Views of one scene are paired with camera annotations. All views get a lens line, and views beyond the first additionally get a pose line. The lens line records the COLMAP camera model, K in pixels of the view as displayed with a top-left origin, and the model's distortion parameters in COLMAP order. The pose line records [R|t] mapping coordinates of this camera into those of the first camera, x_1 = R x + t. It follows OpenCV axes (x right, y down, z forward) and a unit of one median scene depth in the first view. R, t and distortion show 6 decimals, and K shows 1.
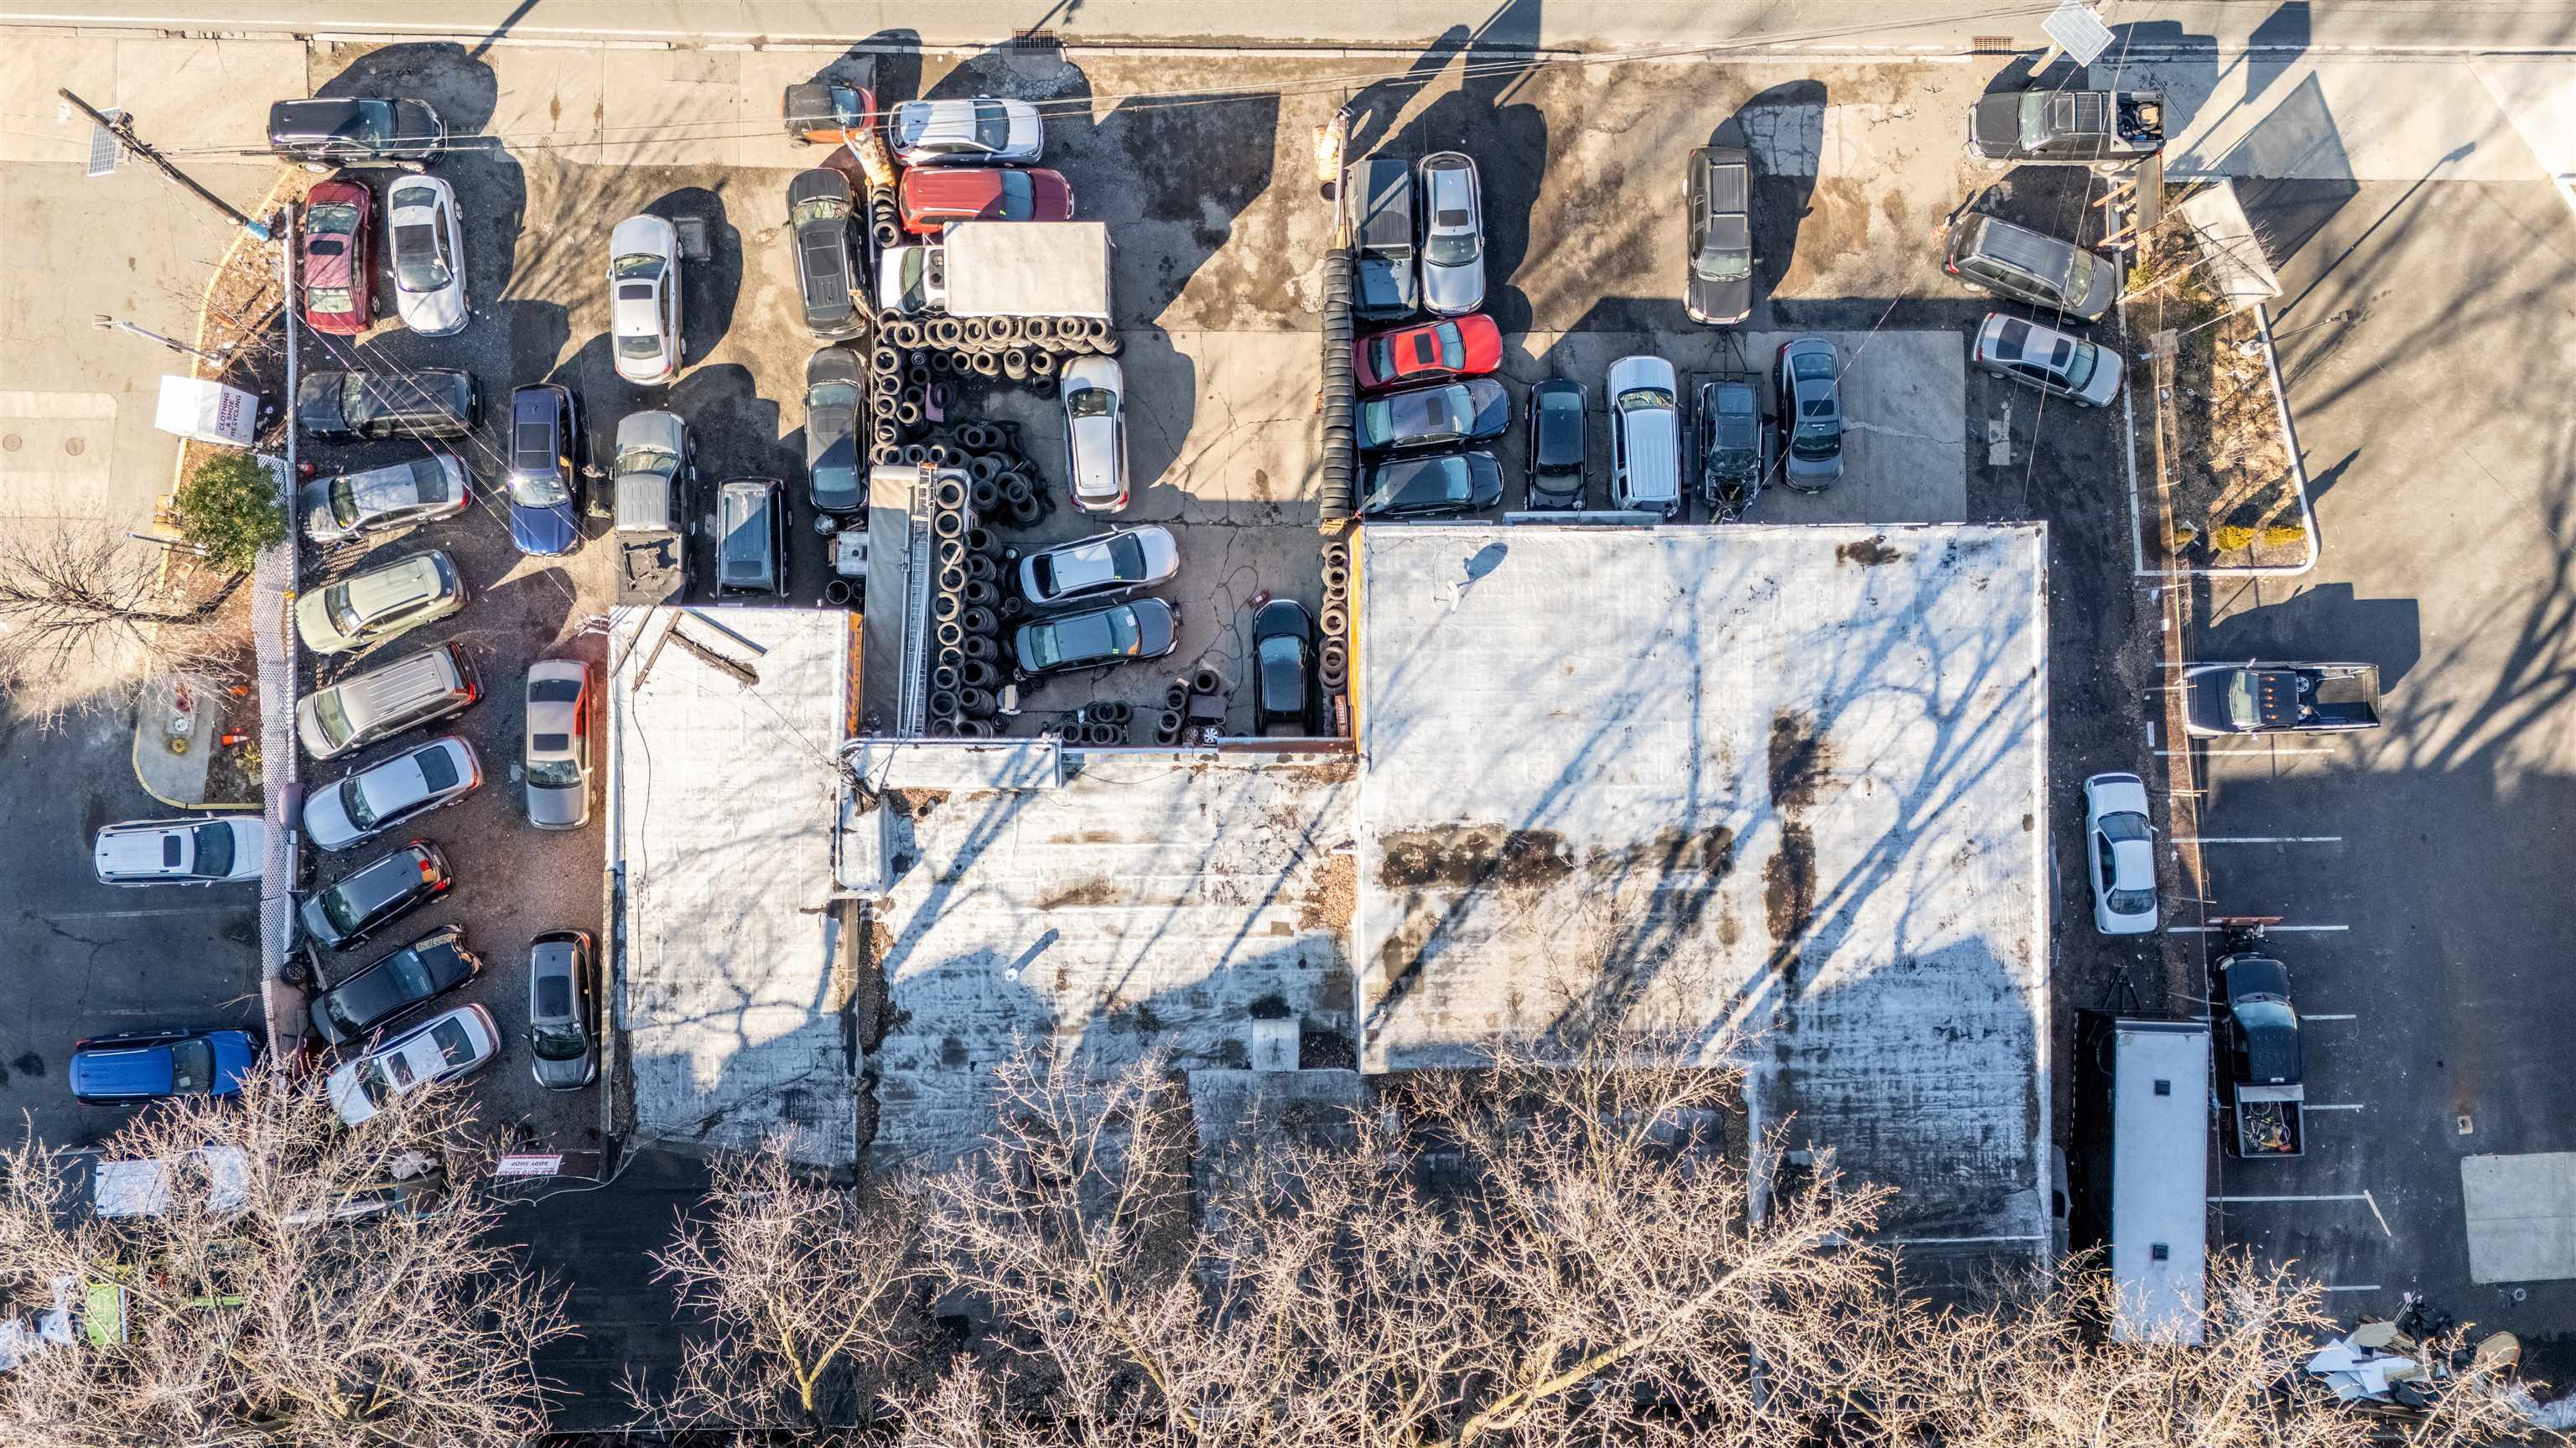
lens RADIAL K [[1816.4, 0, 1288.0], [0, 1816.4, 724.0], [0, 0, 1]] dist [-0.005802, -0.001503]
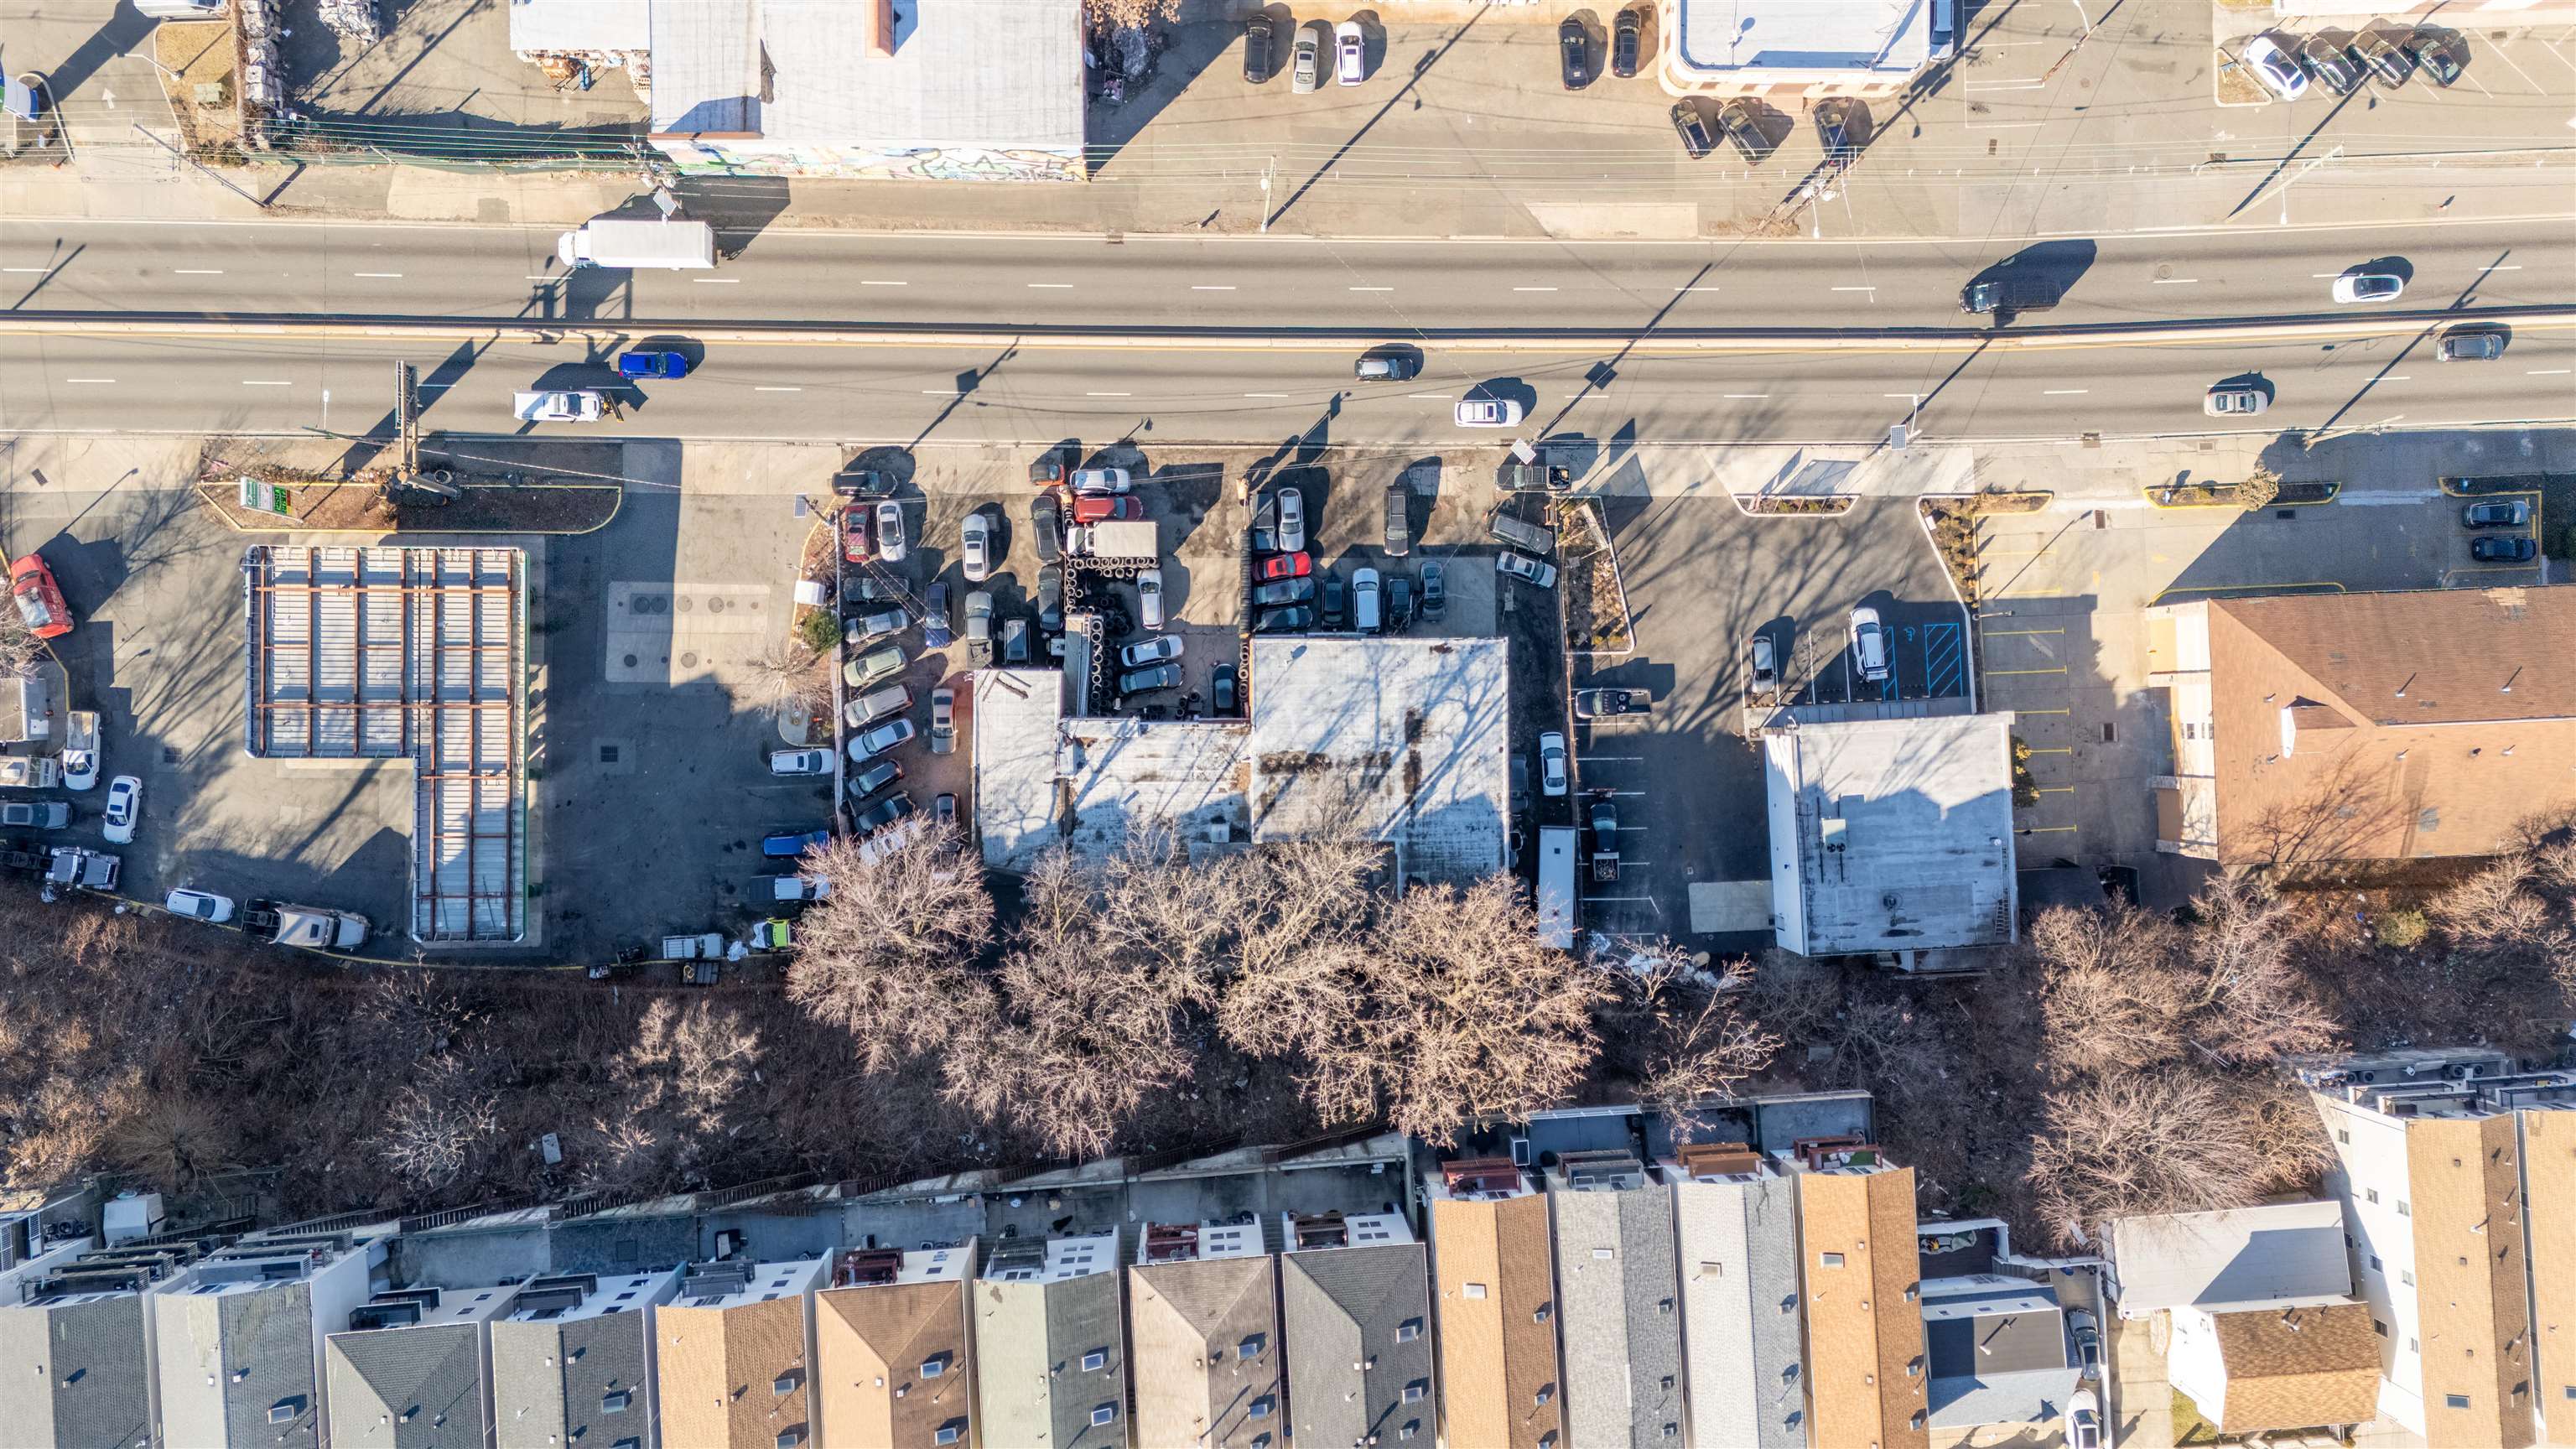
lens RADIAL K [[1816.5, 0, 1288.0], [0, 1816.5, 724.5], [0, 0, 1]] dist [-0.005802, -0.001503]
pose [[0.999997, -0.000433, 0.002206, 0.082206], [0.000425, 0.999994, 0.003485, 0.006901], [-0.002208, -0.003484, 0.999991, -1.580555]]
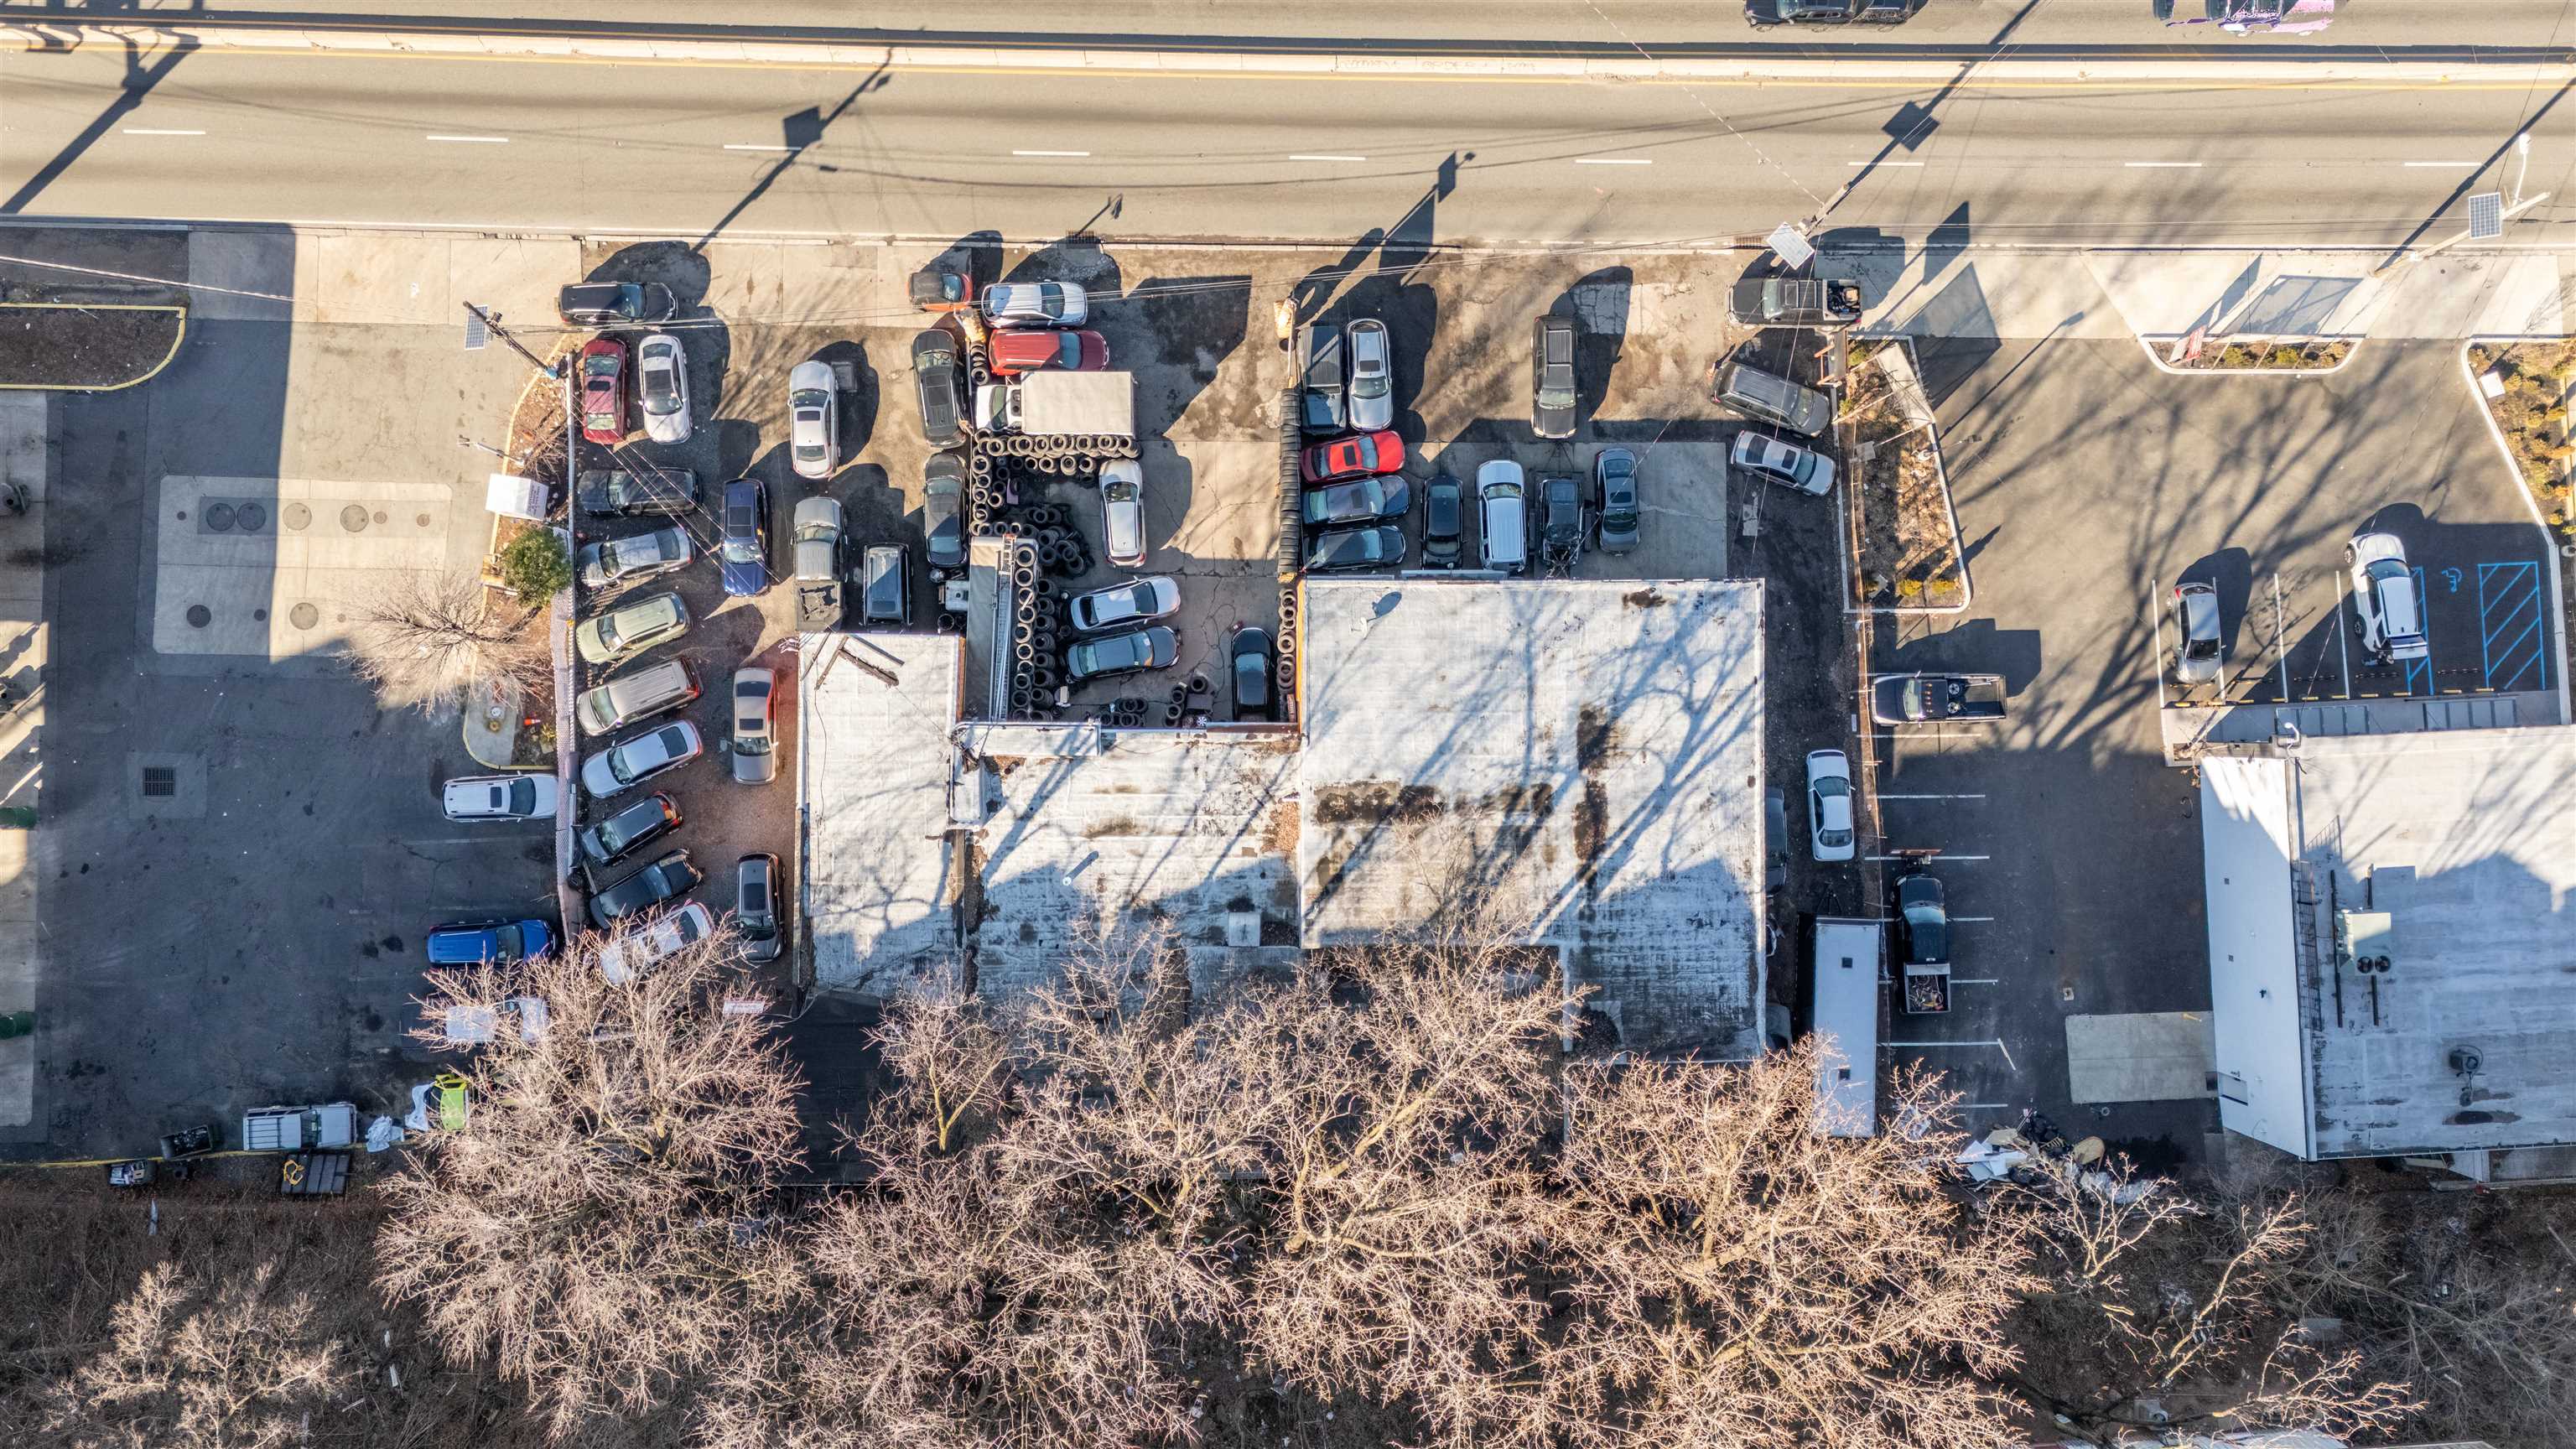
lens RADIAL K [[1816.5, 0, 1288.0], [0, 1816.5, 724.5], [0, 0, 1]] dist [-0.005802, -0.001503]
pose [[0.999994, 0.003547, 0.000281, 0.026196], [-0.003548, 0.999990, 0.002566, 0.004812], [-0.000271, -0.002567, 0.999997, -0.457985]]
